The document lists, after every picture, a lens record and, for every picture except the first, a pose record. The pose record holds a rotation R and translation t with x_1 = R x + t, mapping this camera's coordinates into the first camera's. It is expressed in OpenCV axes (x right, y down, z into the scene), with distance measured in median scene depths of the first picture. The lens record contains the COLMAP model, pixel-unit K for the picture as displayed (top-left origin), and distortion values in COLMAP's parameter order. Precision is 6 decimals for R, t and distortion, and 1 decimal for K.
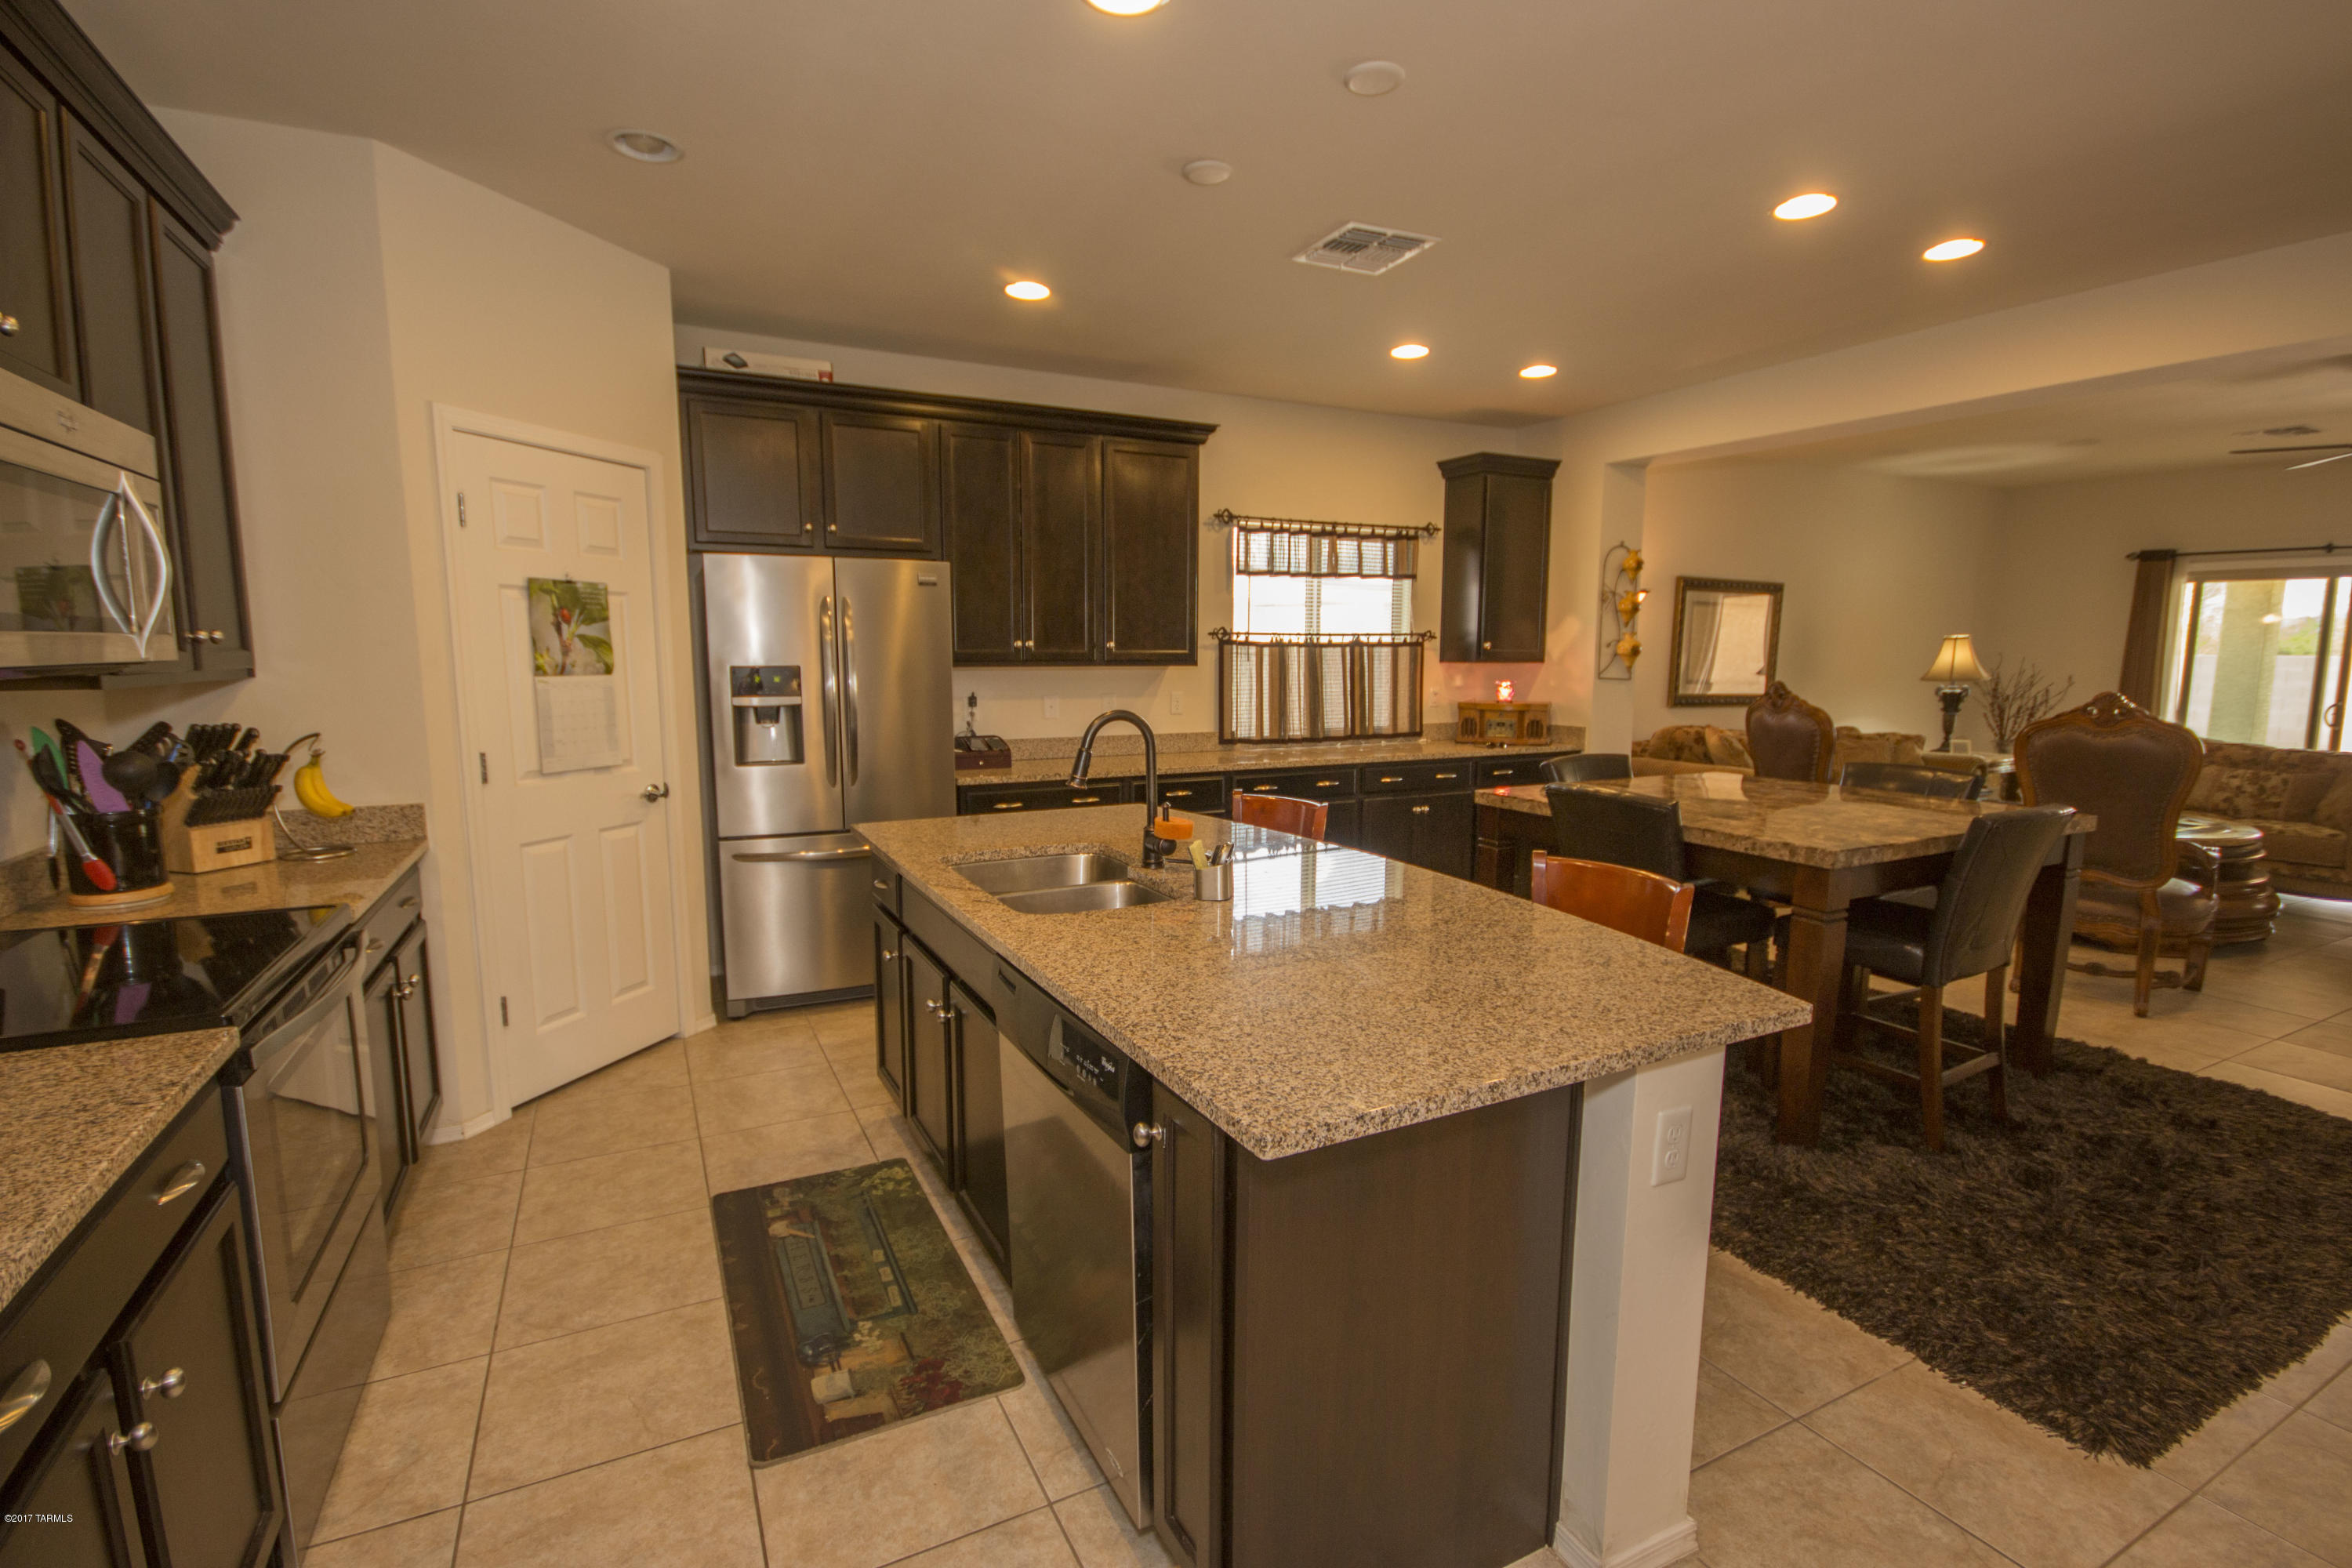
lens RADIAL K [[1075.5, 0, 1175.6], [0, 1075.5, 793.8], [0, 0, 1]] dist [-0.001791, -0.000095]
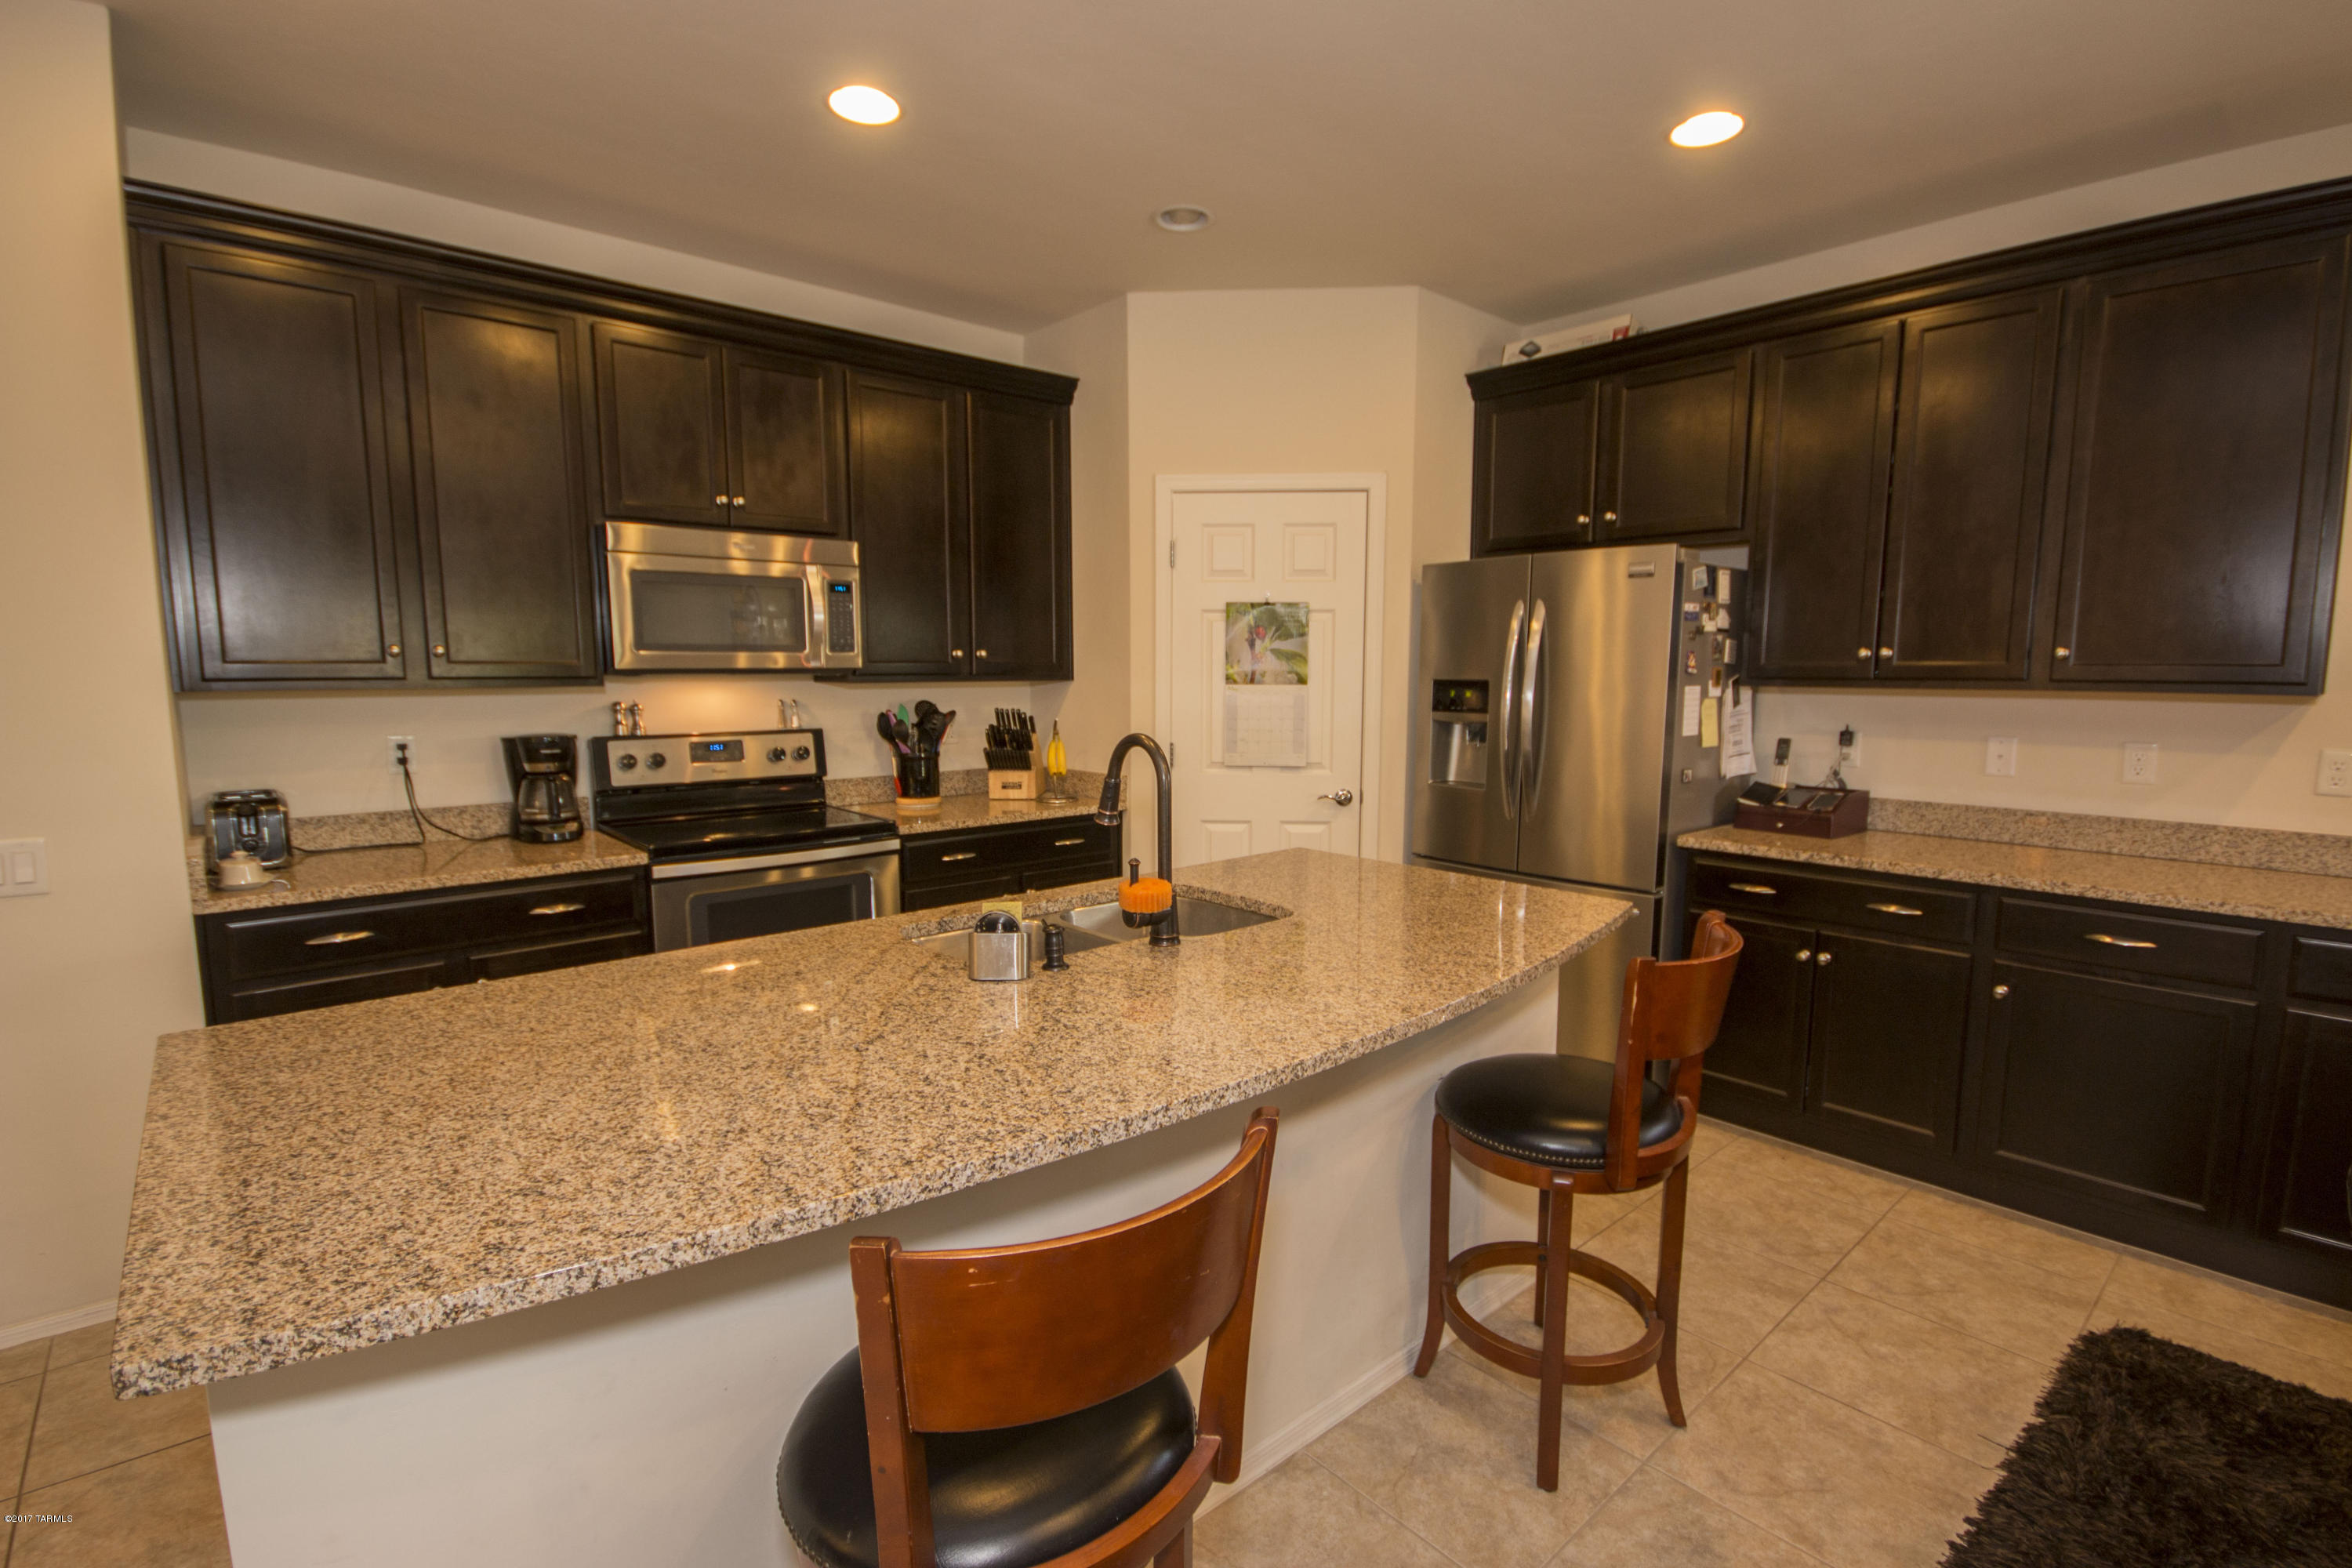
lens RADIAL K [[1075.7, 0, 1179.5], [0, 1075.7, 794.1], [0, 0, 1]] dist [0.000832, -0.000826]
pose [[0.248138, 0.113177, -0.962091, 0.410366], [-0.129543, 0.988109, 0.082826, -0.058431], [0.960024, 0.104080, 0.259848, 0.469601]]
